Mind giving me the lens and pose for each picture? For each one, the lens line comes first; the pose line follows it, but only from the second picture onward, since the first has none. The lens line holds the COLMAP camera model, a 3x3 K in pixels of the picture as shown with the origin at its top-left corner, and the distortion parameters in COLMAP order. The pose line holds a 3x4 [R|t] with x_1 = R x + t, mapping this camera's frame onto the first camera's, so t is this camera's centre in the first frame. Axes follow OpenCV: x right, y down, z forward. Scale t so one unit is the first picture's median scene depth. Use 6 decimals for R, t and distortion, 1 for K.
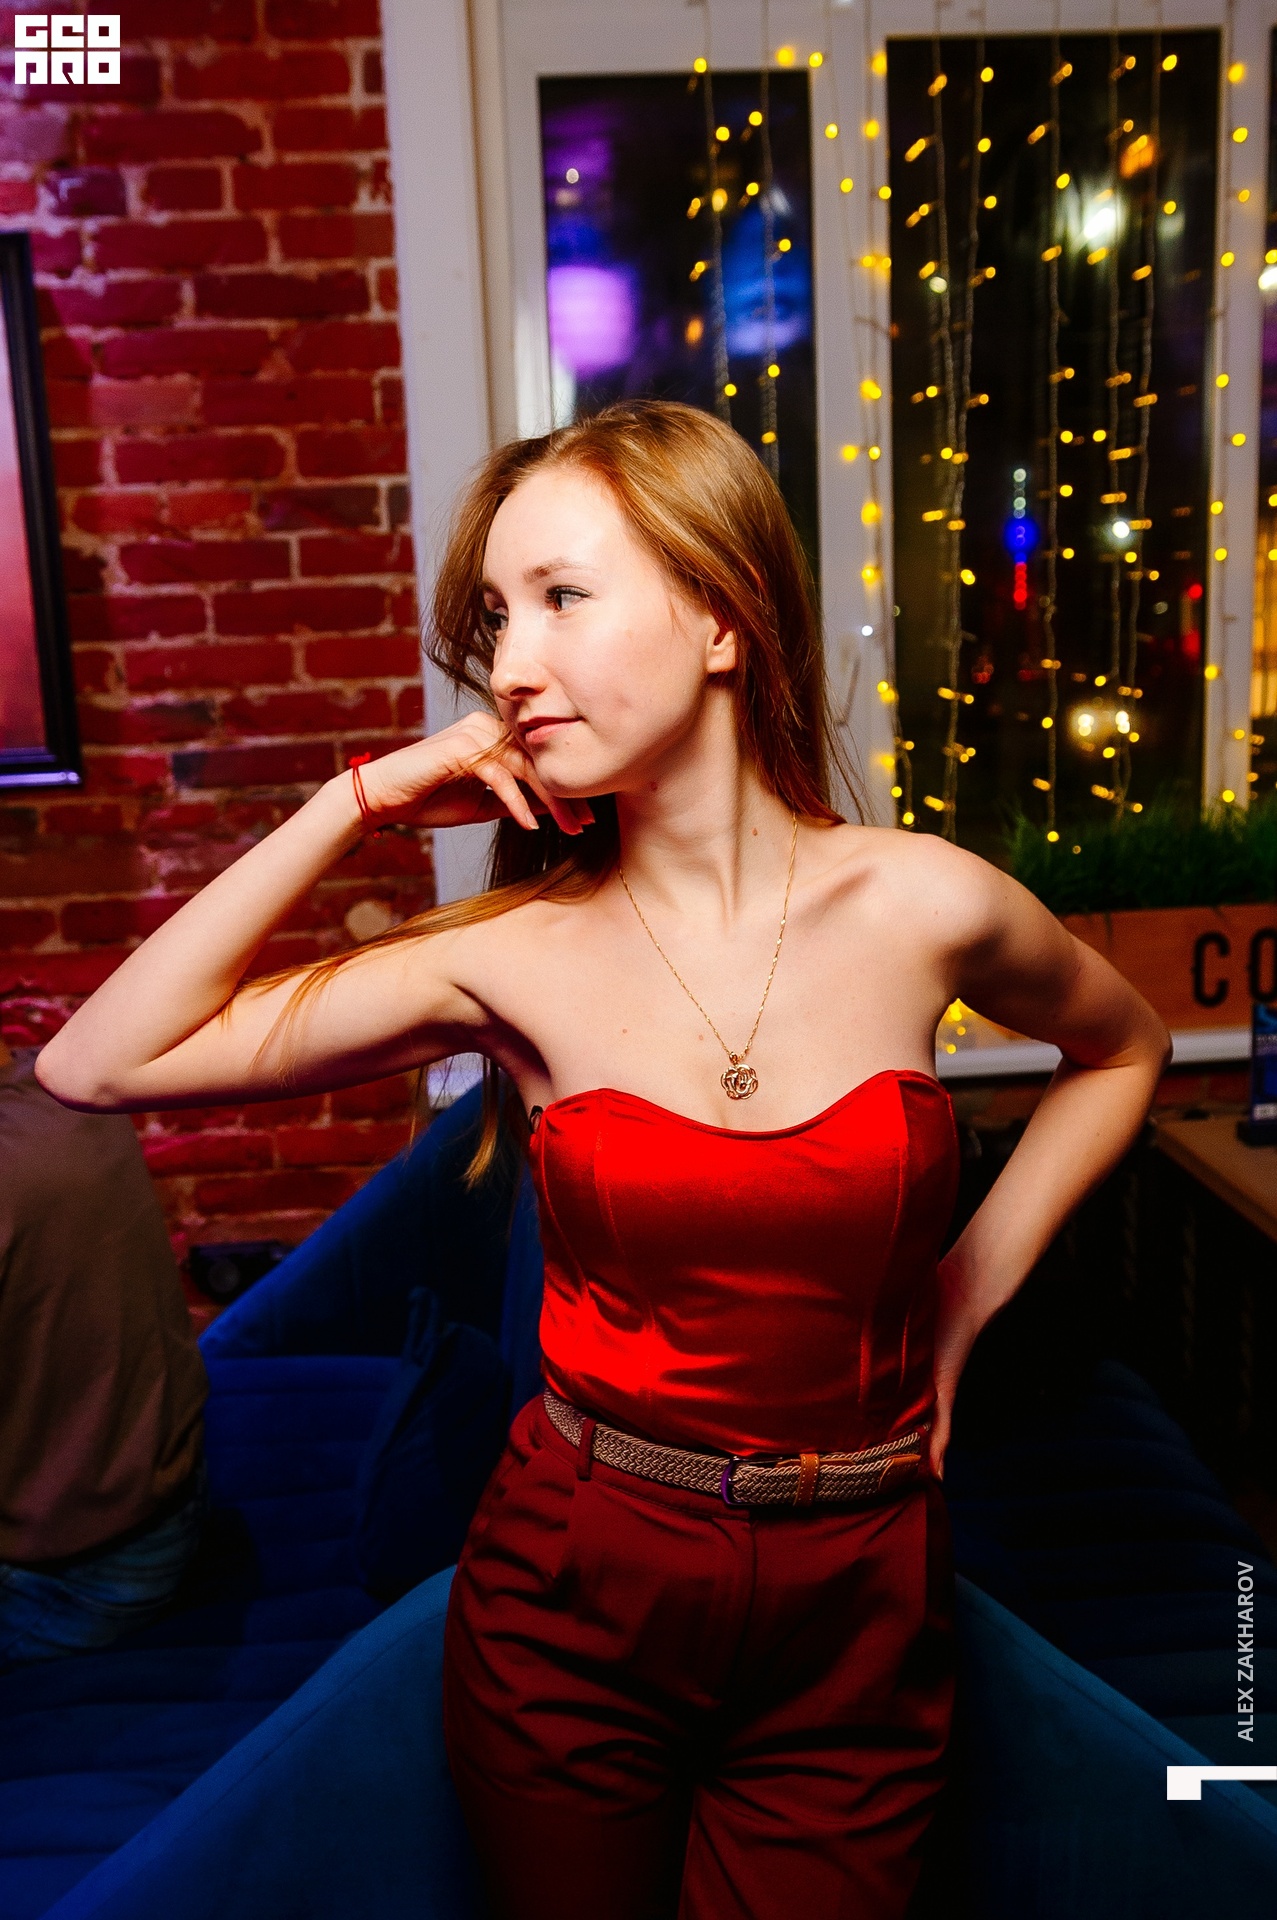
lens RADIAL K [[2104.9, 0, 716.8], [0, 2104.9, 953.8], [0, 0, 1]] dist [0.034037, 0.000000]
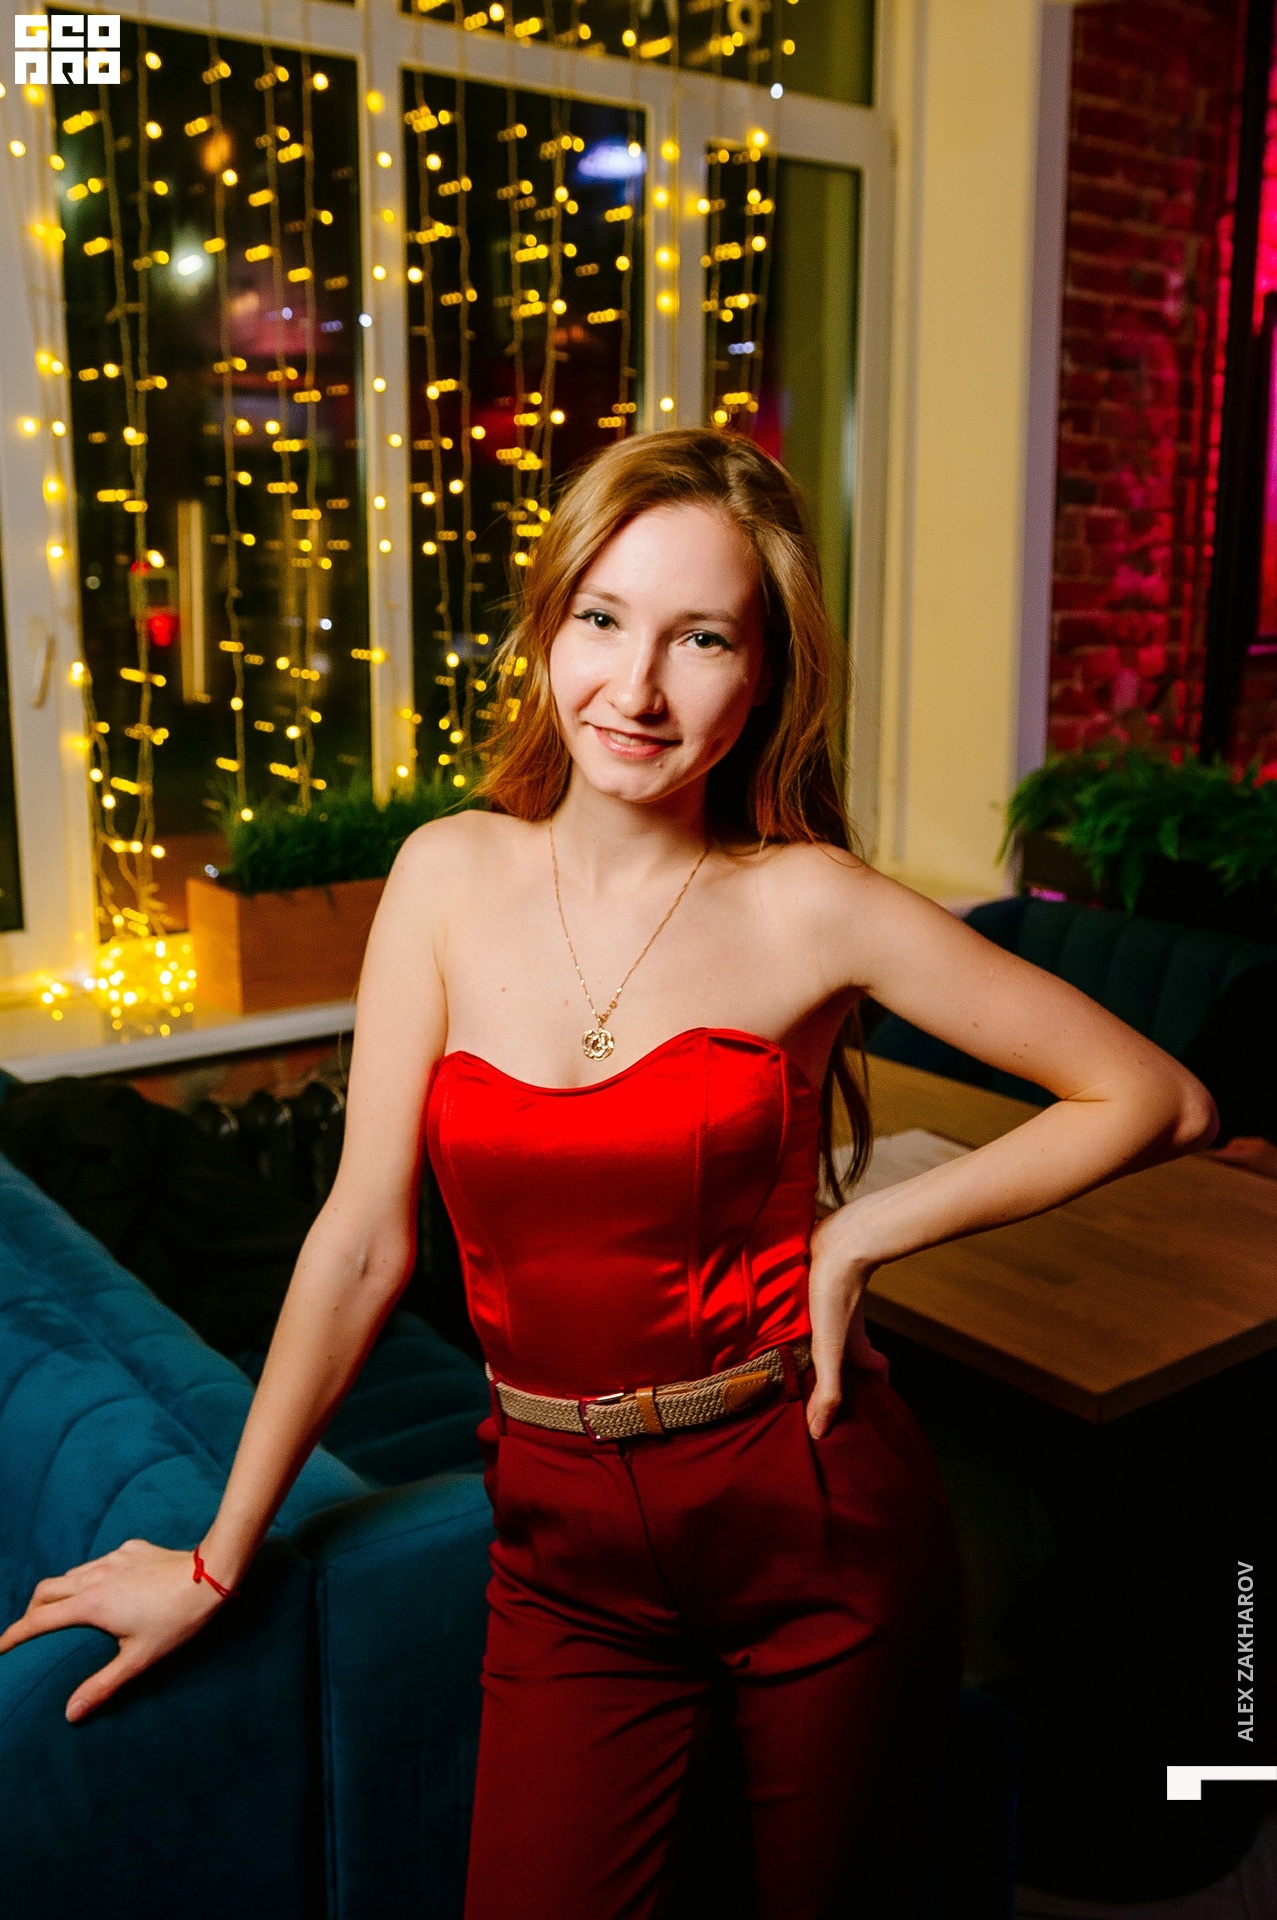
lens RADIAL K [[2104.9, 0, 660.1], [0, 2104.9, 904.9], [0, 0, 1]] dist [0.034037, 0.000000]
pose [[0.808381, -0.063863, 0.585185, -0.286584], [0.071562, 0.997386, 0.009991, -0.008047], [-0.584293, 0.033801, 0.810838, 0.055449]]
